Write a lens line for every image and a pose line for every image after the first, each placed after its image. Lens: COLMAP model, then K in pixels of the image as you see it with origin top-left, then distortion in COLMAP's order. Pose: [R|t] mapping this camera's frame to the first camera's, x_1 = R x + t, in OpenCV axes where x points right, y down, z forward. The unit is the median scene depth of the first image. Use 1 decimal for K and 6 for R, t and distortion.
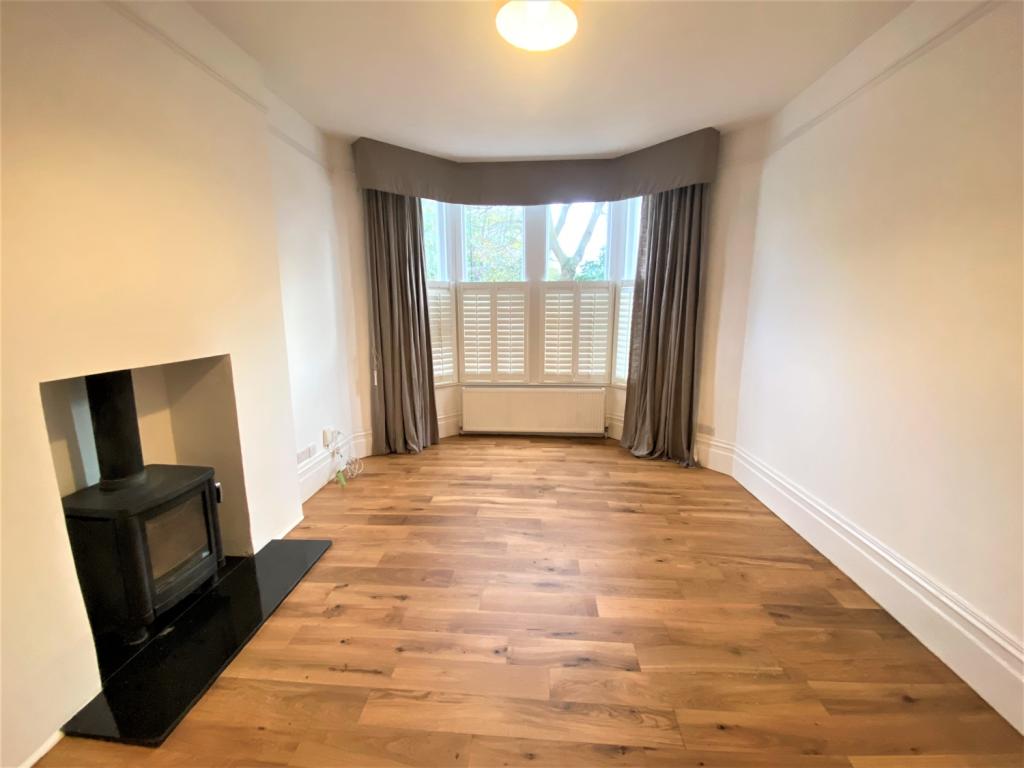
lens RADIAL K [[416.9, 0, 508.8], [0, 416.9, 381.9], [0, 0, 1]] dist [0.033807, -0.025785]
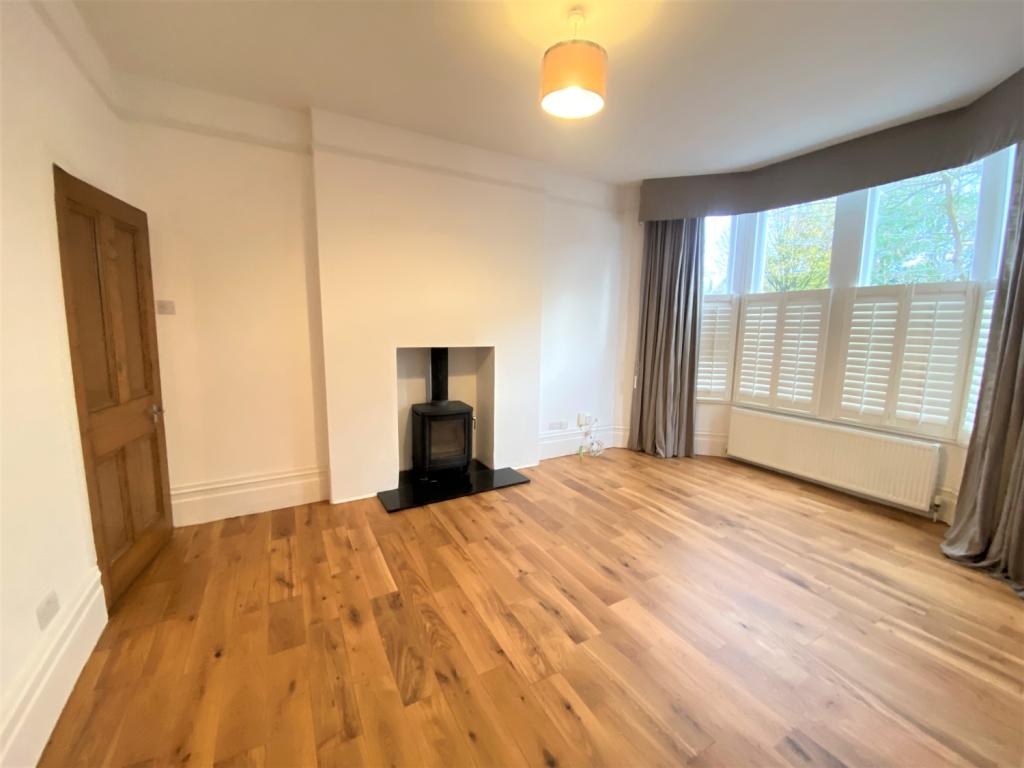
lens RADIAL K [[416.9, 0, 508.8], [0, 416.9, 381.9], [0, 0, 1]] dist [0.033807, -0.025785]
pose [[0.538850, 0.120952, -0.833674, 0.468798], [-0.164165, 0.985742, 0.036905, 0.006207], [0.826251, 0.116973, 0.551023, 0.083320]]
